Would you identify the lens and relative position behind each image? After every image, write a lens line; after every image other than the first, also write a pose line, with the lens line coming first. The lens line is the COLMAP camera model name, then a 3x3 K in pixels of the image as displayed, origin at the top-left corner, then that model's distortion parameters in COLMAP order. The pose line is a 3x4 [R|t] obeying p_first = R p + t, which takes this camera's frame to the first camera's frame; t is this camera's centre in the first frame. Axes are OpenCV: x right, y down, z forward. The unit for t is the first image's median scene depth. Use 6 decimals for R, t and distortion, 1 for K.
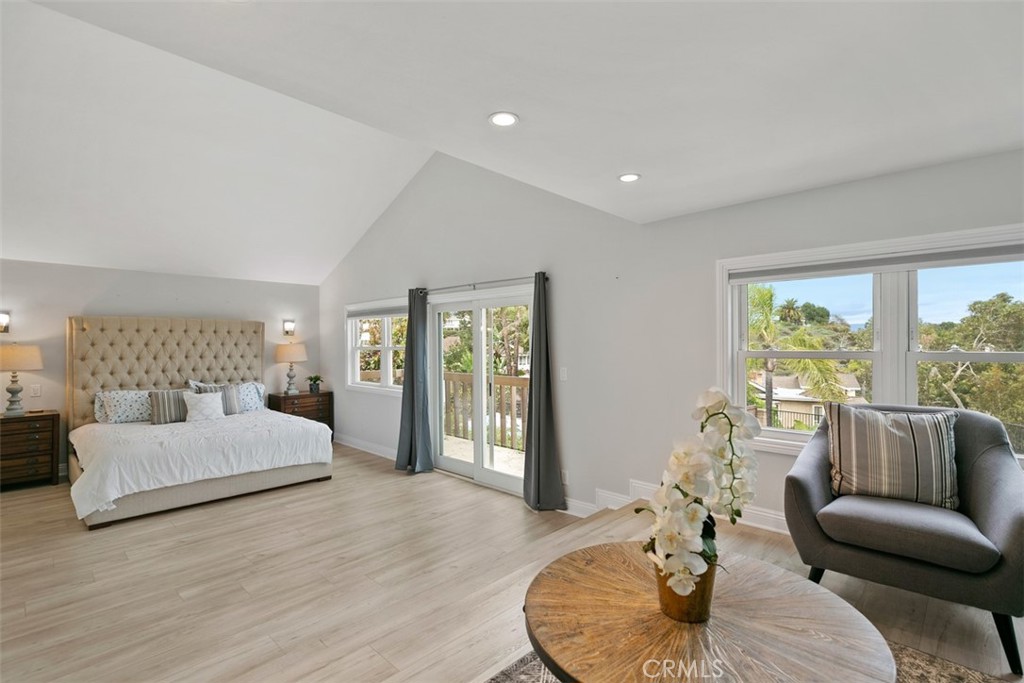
lens RADIAL K [[463.5, 0, 512.0], [0, 463.5, 338.3], [0, 0, 1]] dist [0.005435, -0.001417]
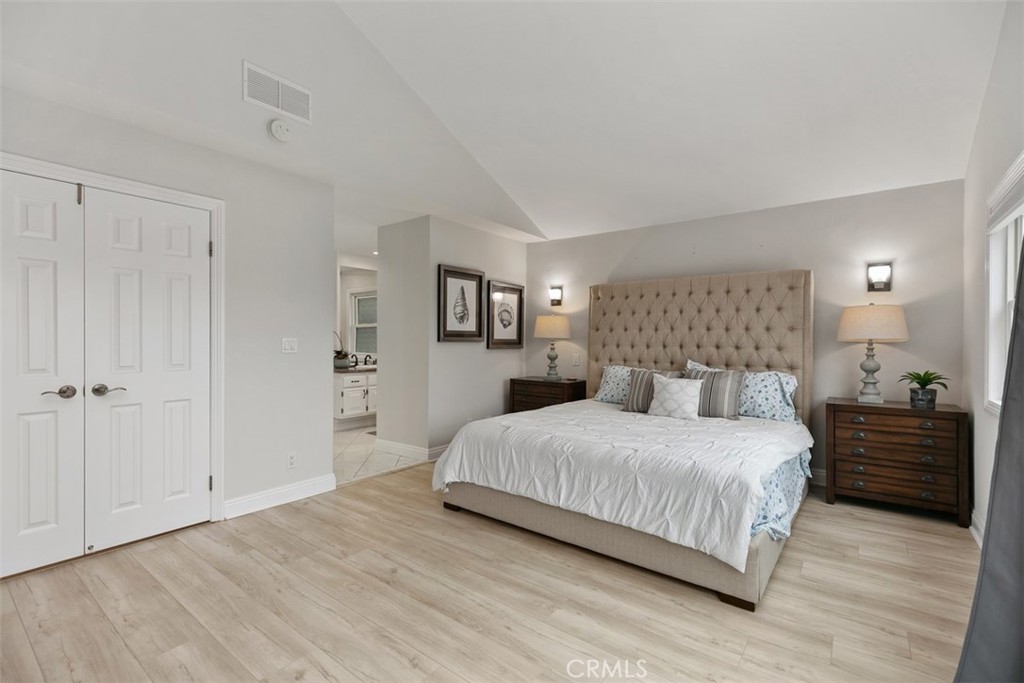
lens RADIAL K [[463.5, 0, 510.1], [0, 463.5, 336.3], [0, 0, 1]] dist [0.005435, -0.001417]
pose [[0.106042, -0.003899, -0.994354, -0.006140], [0.002243, 0.999991, -0.003682, 0.060665], [0.994359, -0.001840, 0.106050, 0.715190]]
